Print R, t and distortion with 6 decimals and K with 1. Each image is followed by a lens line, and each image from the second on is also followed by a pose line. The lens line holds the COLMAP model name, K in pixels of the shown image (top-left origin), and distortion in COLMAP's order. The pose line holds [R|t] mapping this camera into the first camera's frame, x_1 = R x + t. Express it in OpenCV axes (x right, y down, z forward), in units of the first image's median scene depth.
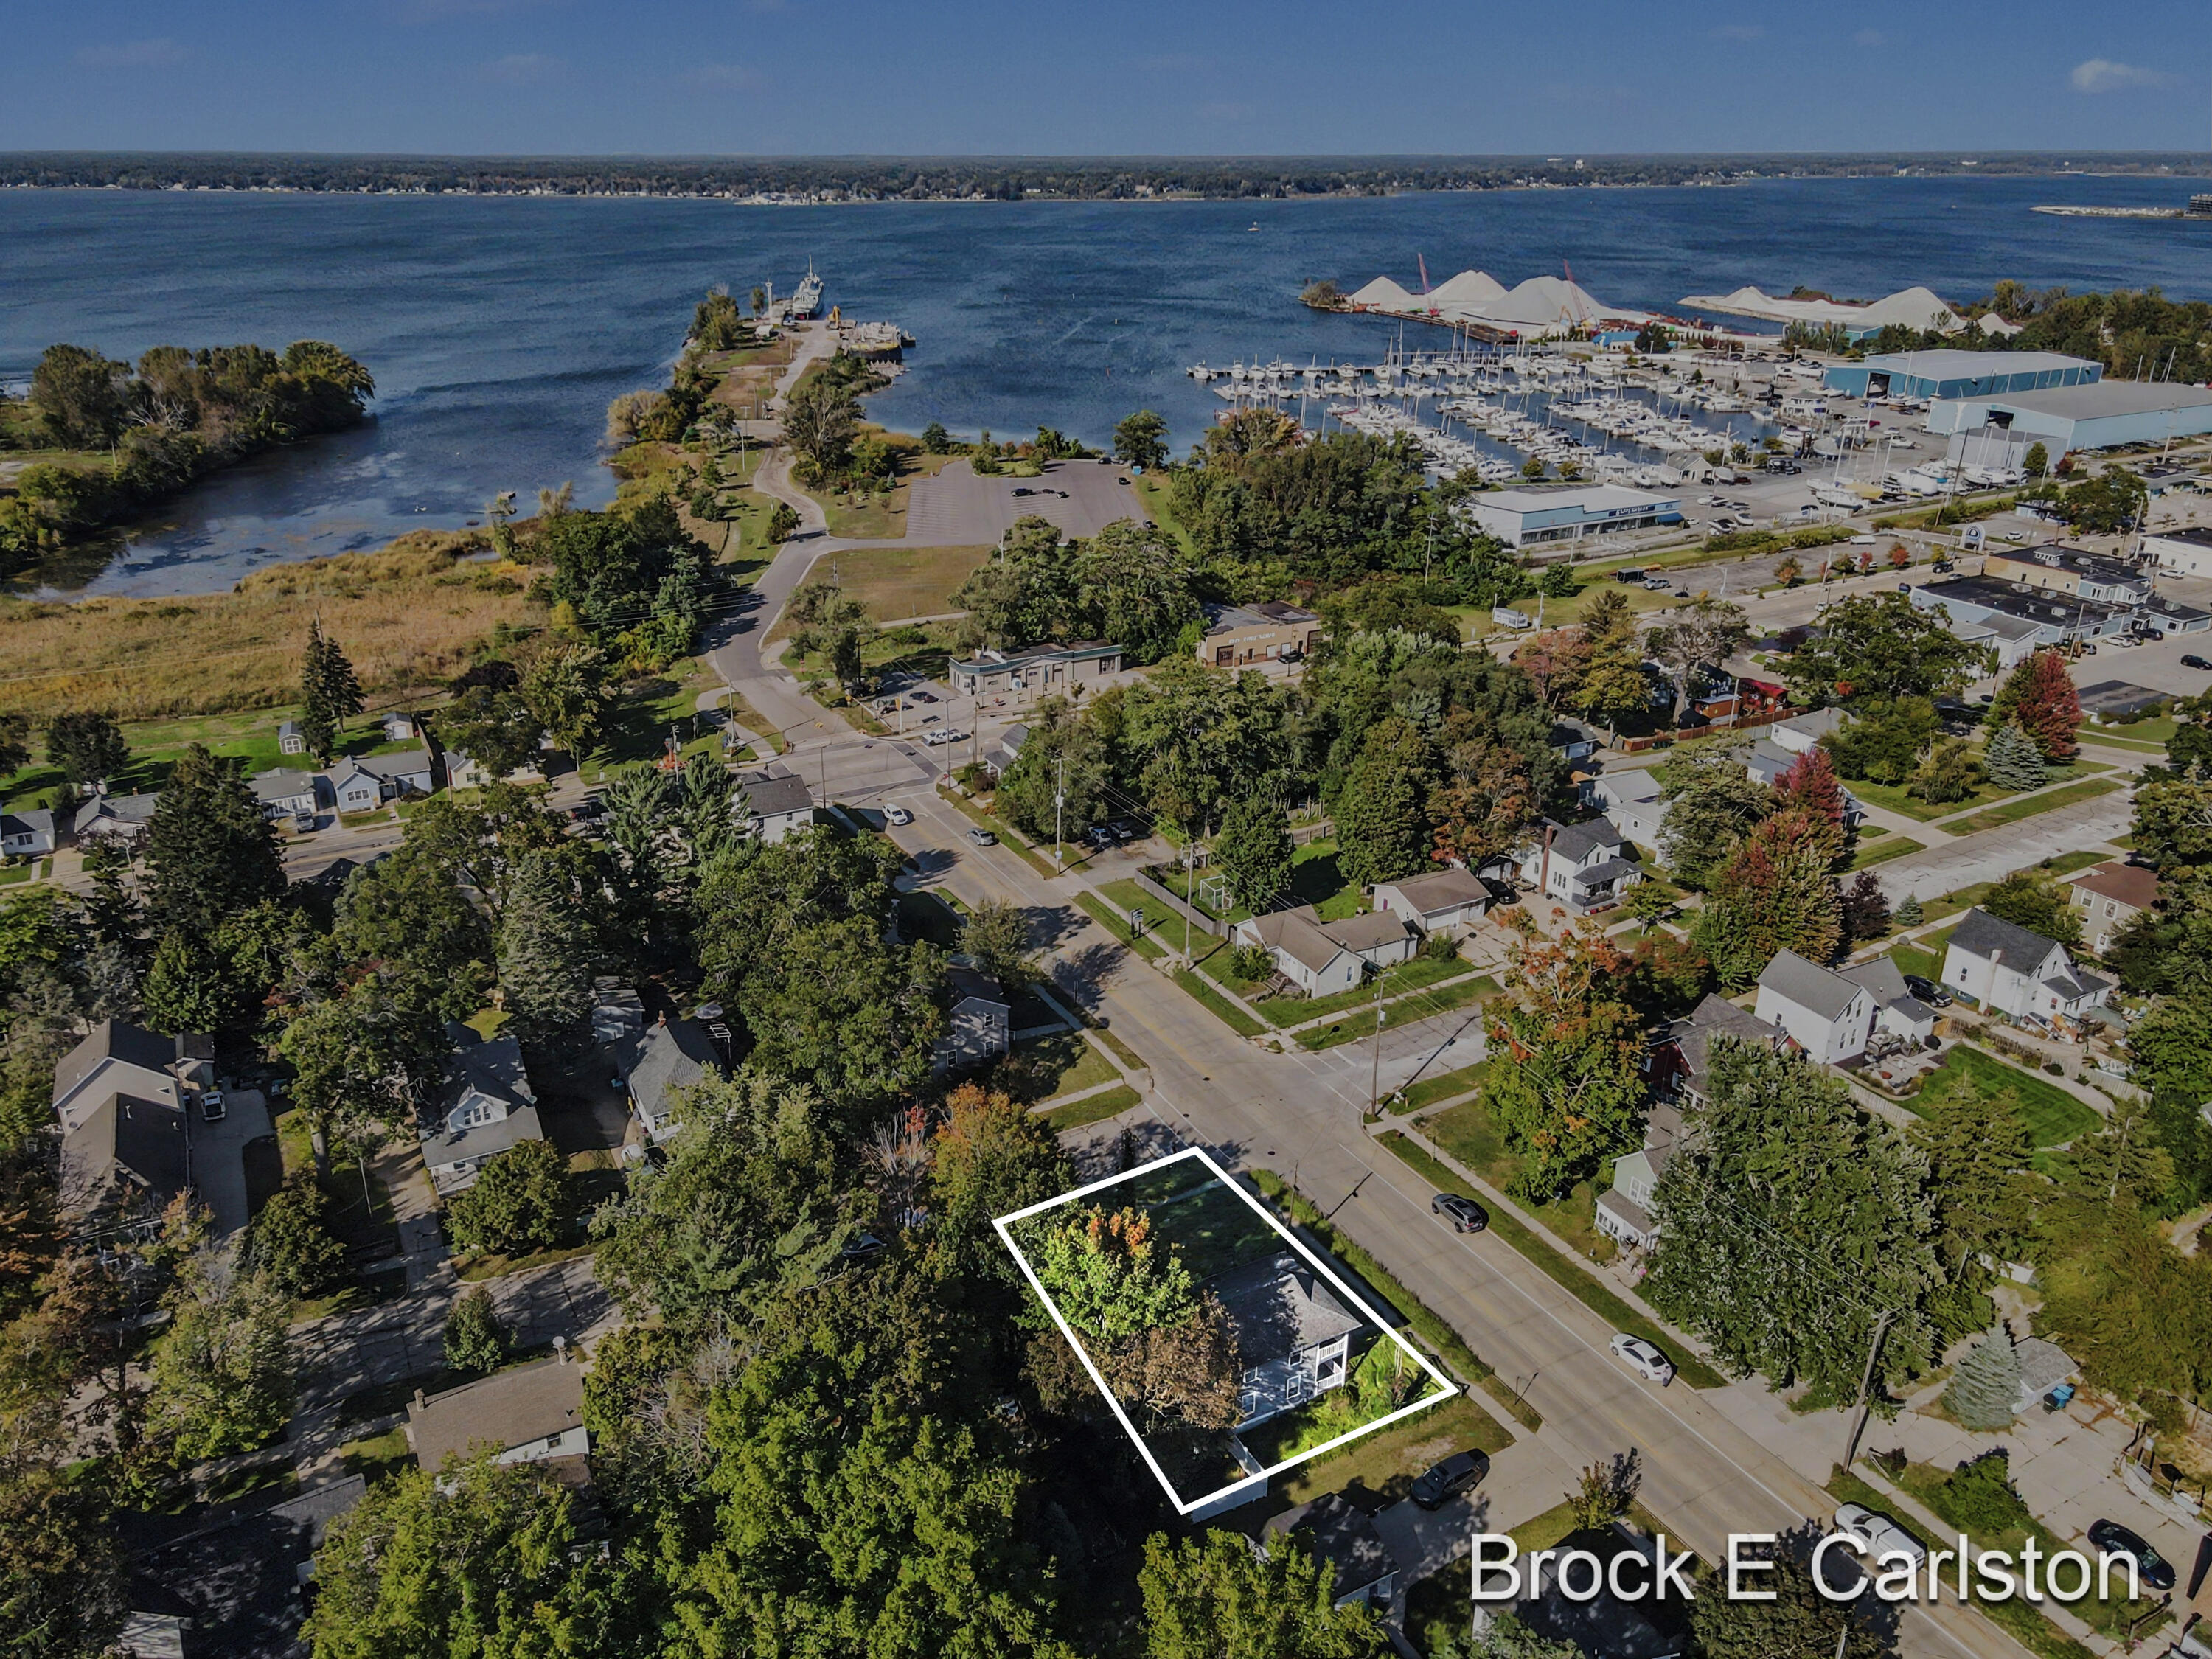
lens RADIAL K [[1631.8, 0, 1119.7], [0, 1631.8, 821.9], [0, 0, 1]] dist [-0.006259, 0.050575]
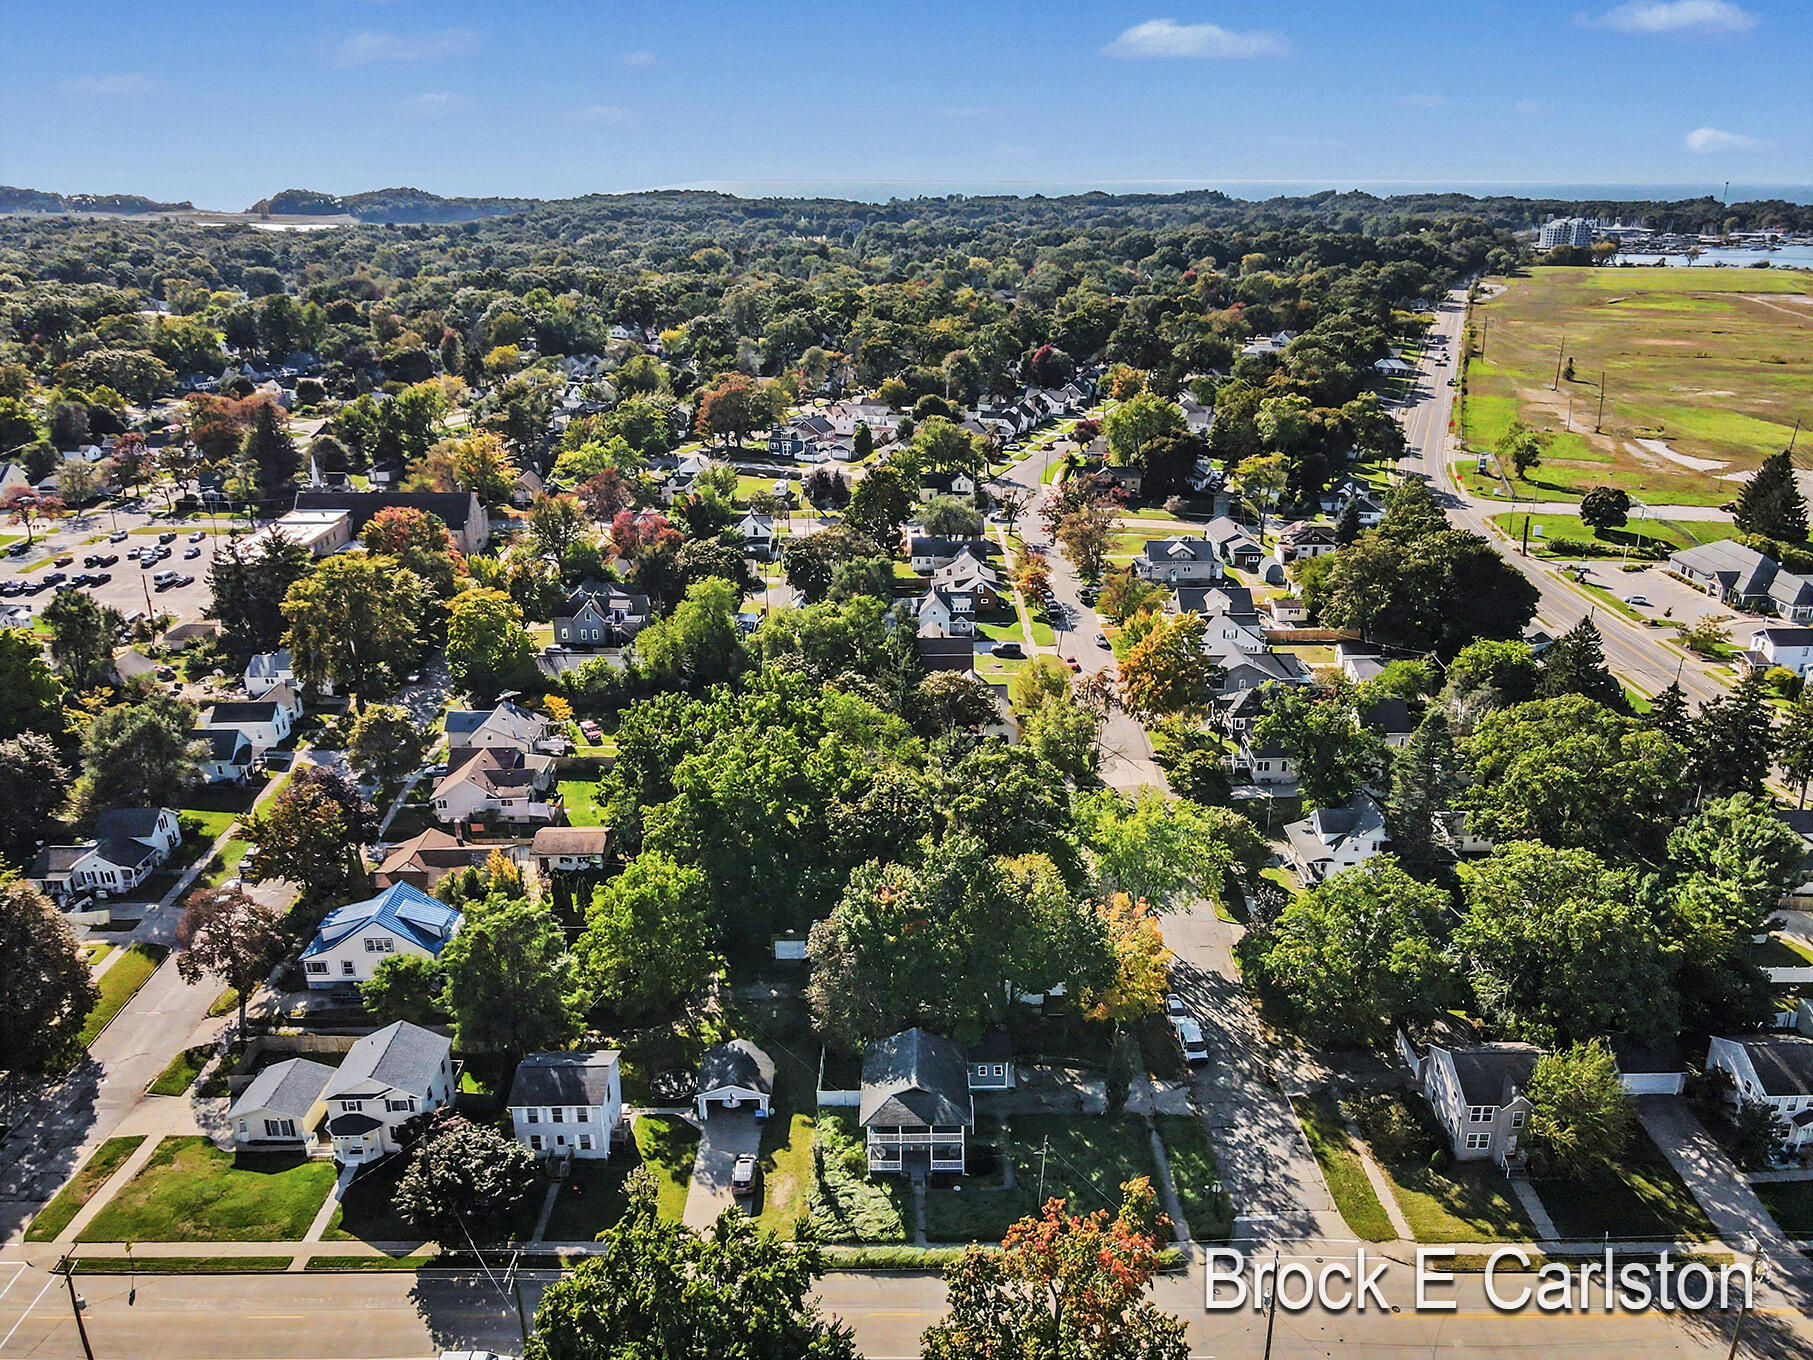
lens RADIAL K [[1337.5, 0, 917.8], [0, 1337.5, 673.8], [0, 0, 1]] dist [-0.006259, 0.050575]
pose [[-0.478372, 0.303566, -0.824020, 0.380540], [-0.343717, 0.798762, 0.493800, -0.209689], [0.808096, 0.519449, -0.277764, 0.511205]]
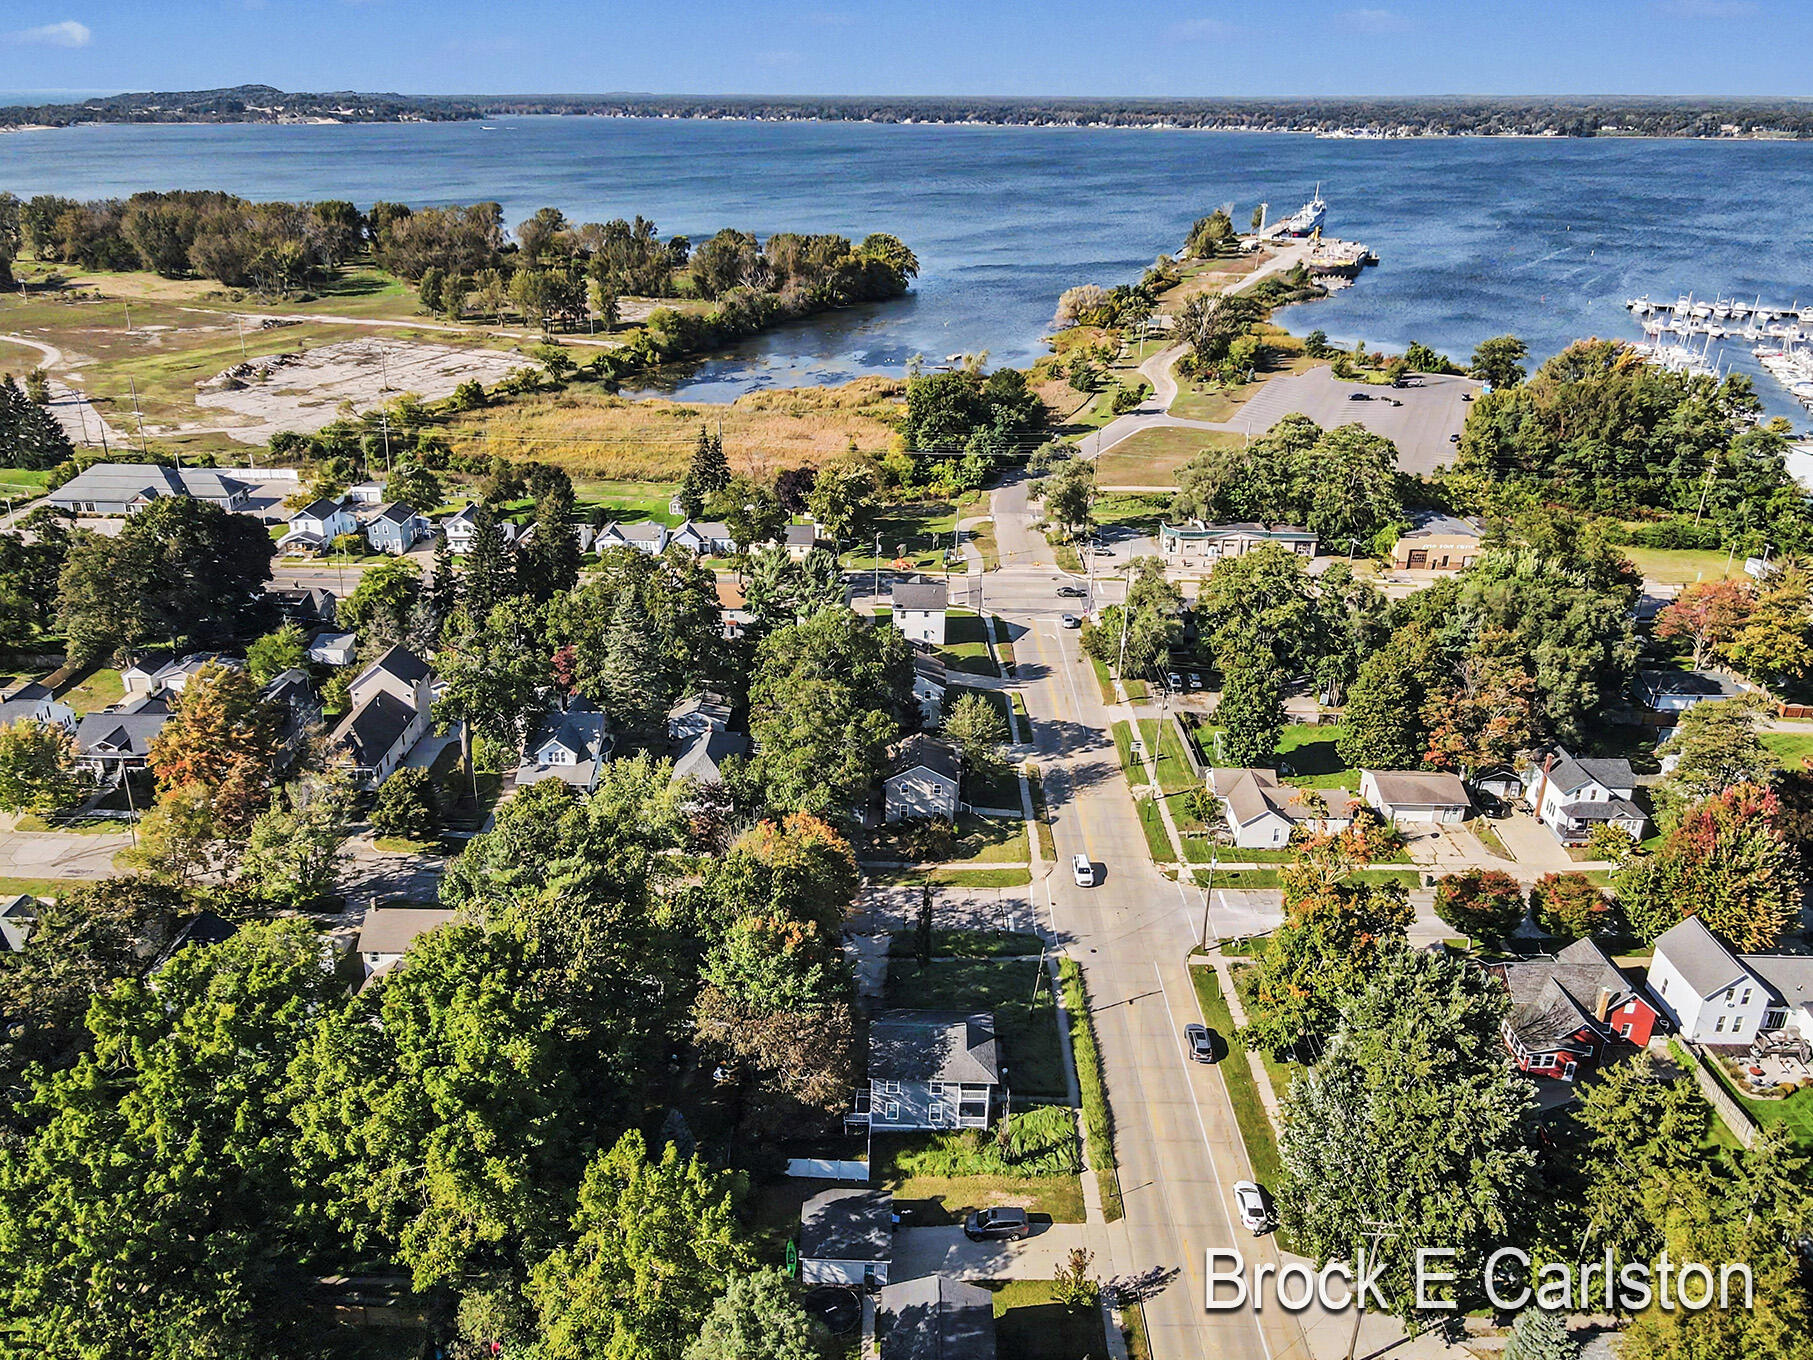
lens RADIAL K [[1357.3, 0, 888.4], [0, 1357.3, 682.1], [0, 0, 1]] dist [0.008671, 0.013598]
pose [[0.863636, 0.204282, -0.460870, 0.215356], [-0.195421, 0.978396, 0.067473, -0.013550], [0.464697, 0.031792, 0.884899, 0.033356]]
